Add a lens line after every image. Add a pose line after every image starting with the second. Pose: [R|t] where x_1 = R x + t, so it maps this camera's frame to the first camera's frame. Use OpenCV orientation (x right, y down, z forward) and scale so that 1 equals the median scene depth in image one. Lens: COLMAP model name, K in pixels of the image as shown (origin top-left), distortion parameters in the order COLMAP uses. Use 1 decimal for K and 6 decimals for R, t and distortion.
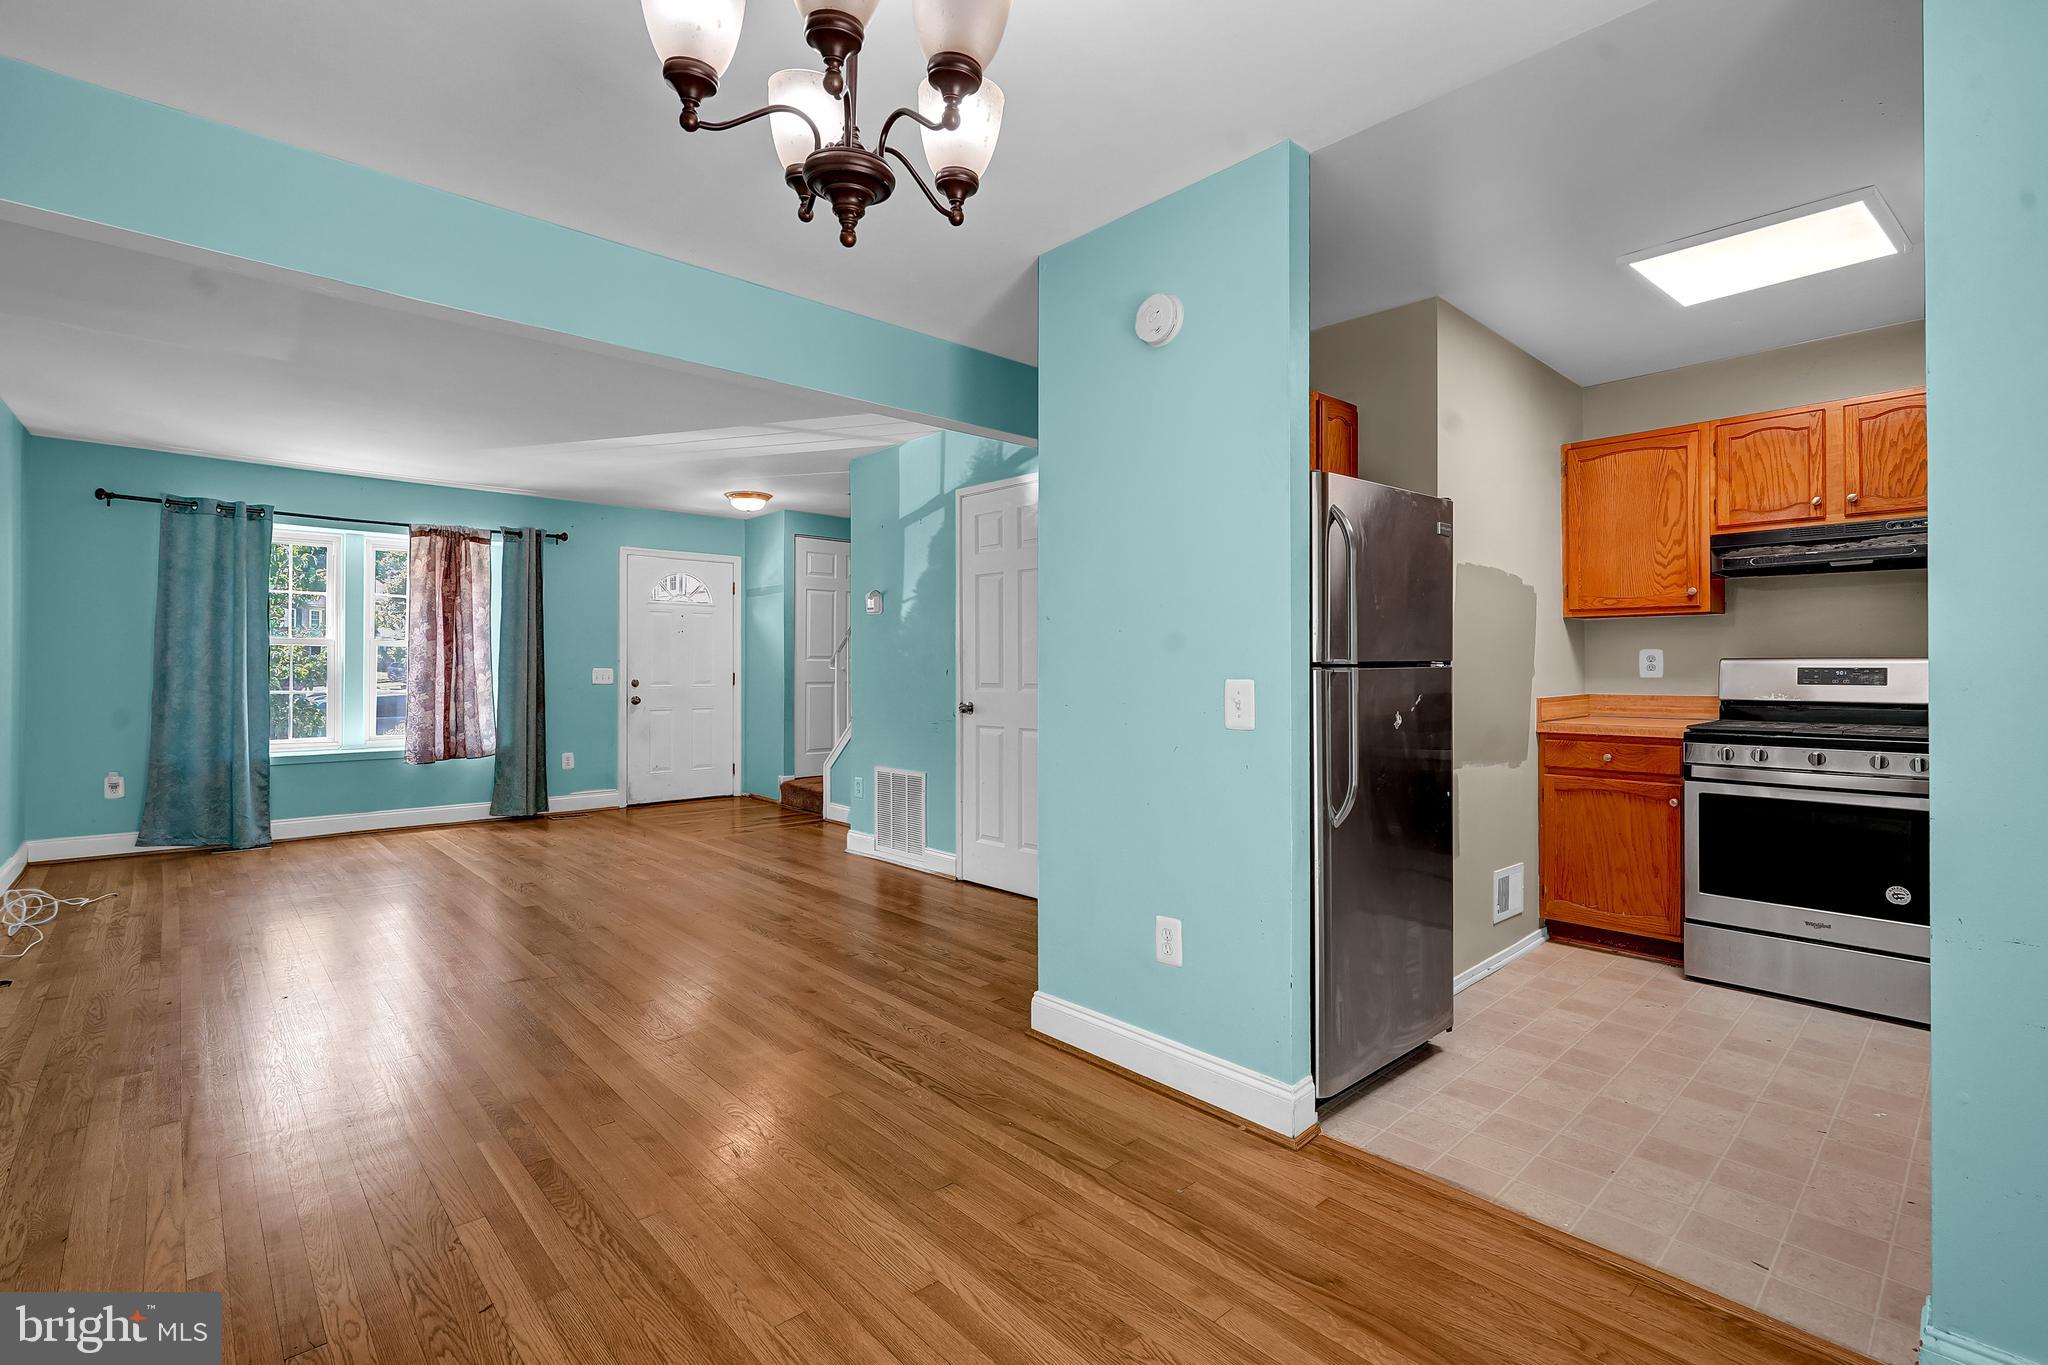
lens RADIAL K [[938.2, 0, 1024.1], [0, 938.2, 664.1], [0, 0, 1]] dist [-0.000070, 0.000710]
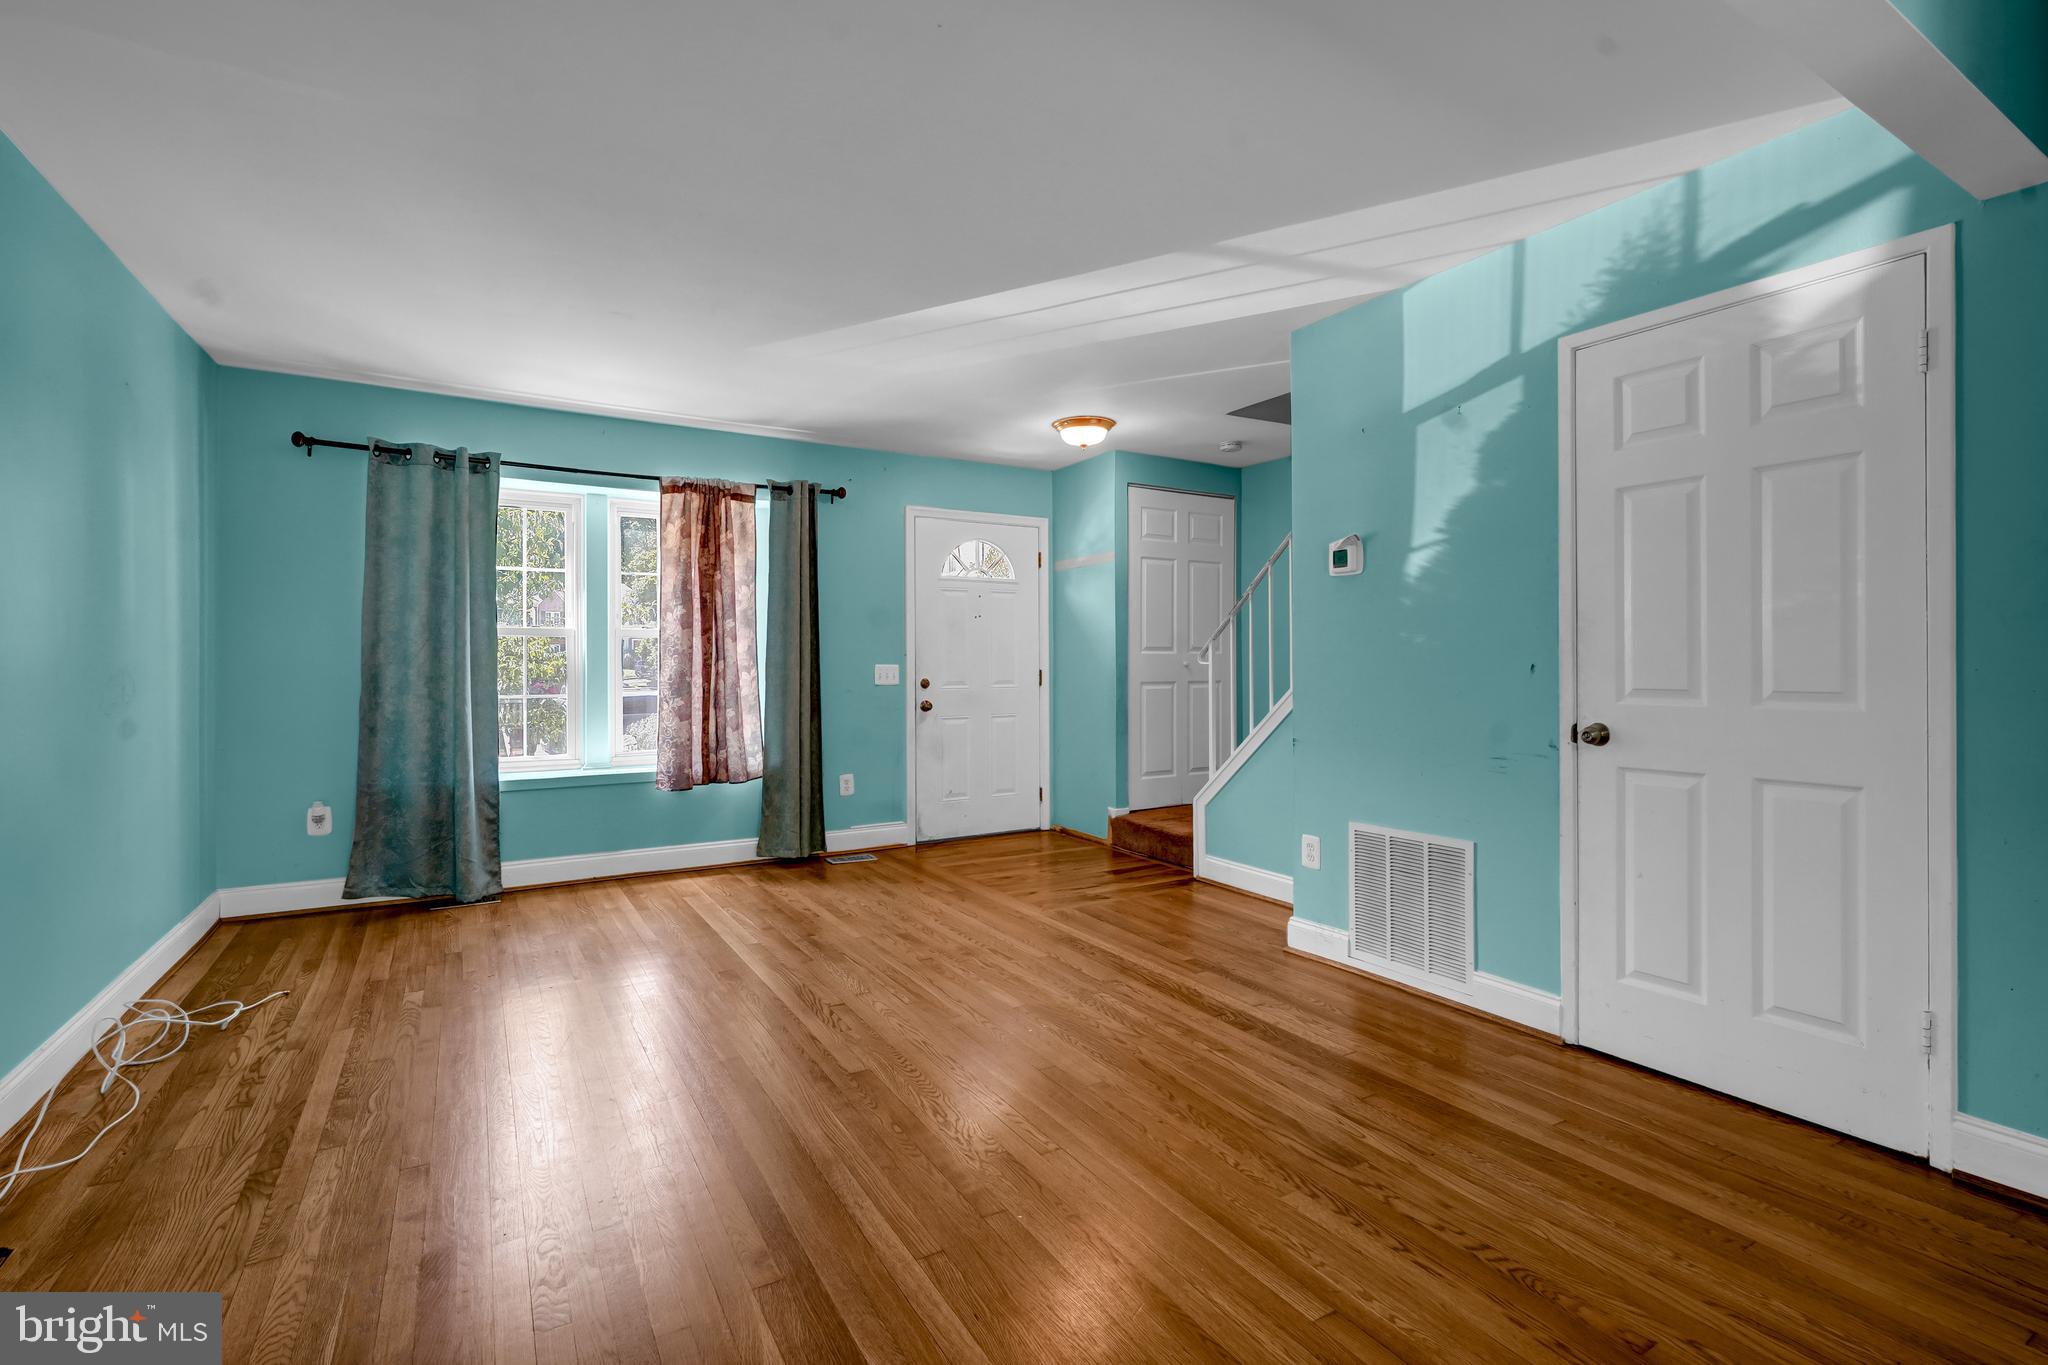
lens RADIAL K [[937.9, 0, 1033.1], [0, 937.9, 665.4], [0, 0, 1]] dist [-0.001996, 0.000669]
pose [[0.981255, -0.003663, -0.192680, -0.227969], [0.004859, 0.999972, 0.005735, 0.001841], [0.192653, -0.006564, 0.981245, 0.334209]]
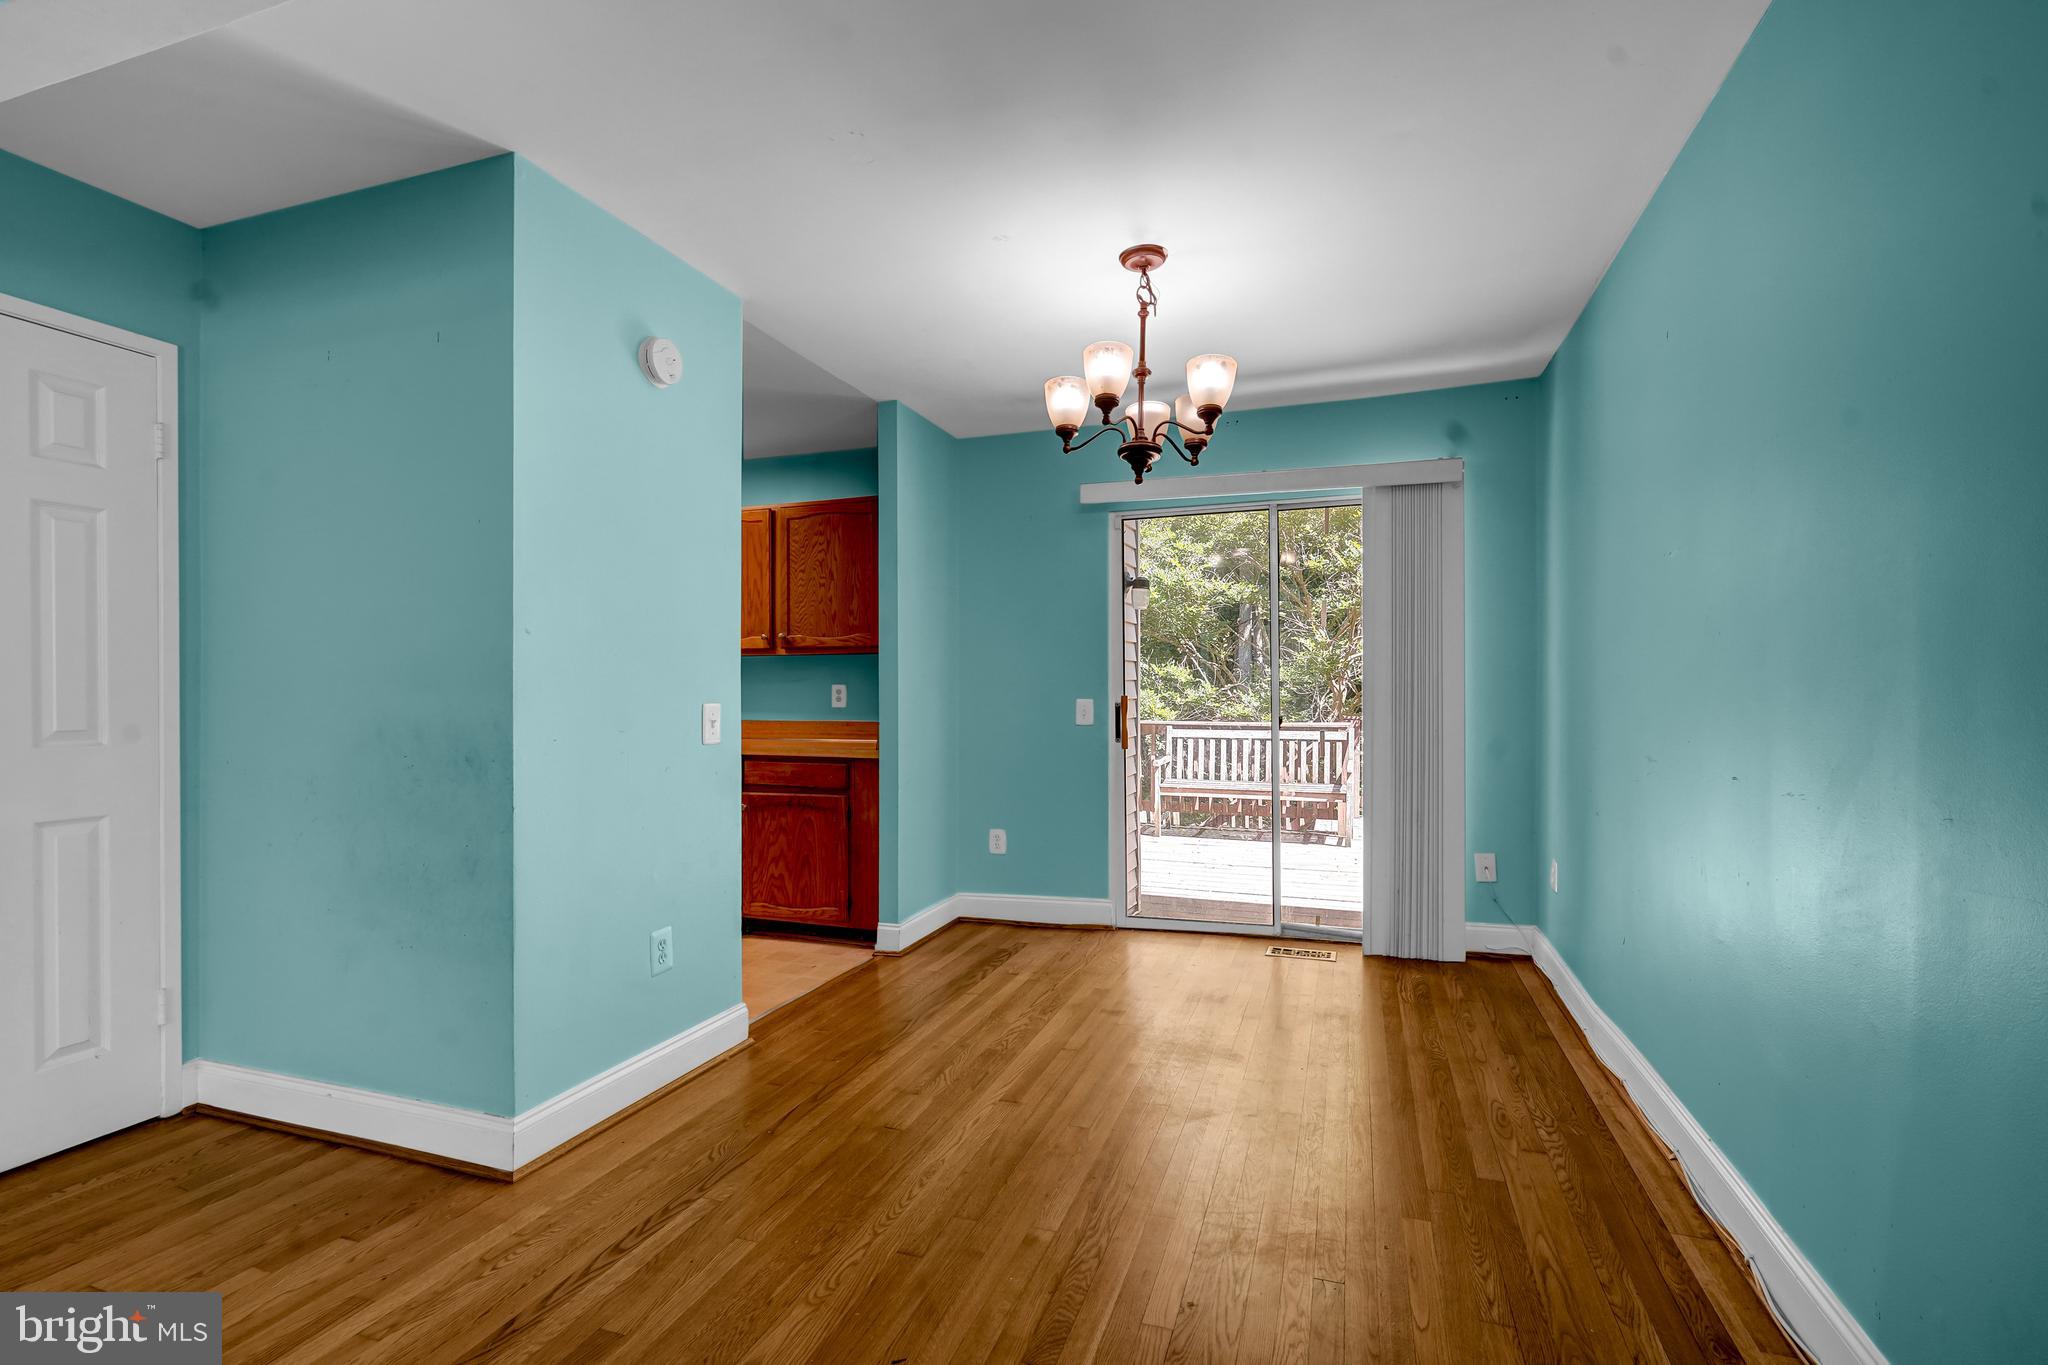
lens RADIAL K [[958.8, 0, 1021.5], [0, 958.8, 707.0], [0, 0, 1]] dist [-0.001288, 0.000488]
pose [[-0.477588, -0.009144, 0.878537, -0.425928], [0.002189, 0.999930, 0.011598, 0.003917], [-0.878581, 0.007463, -0.477534, 0.499442]]
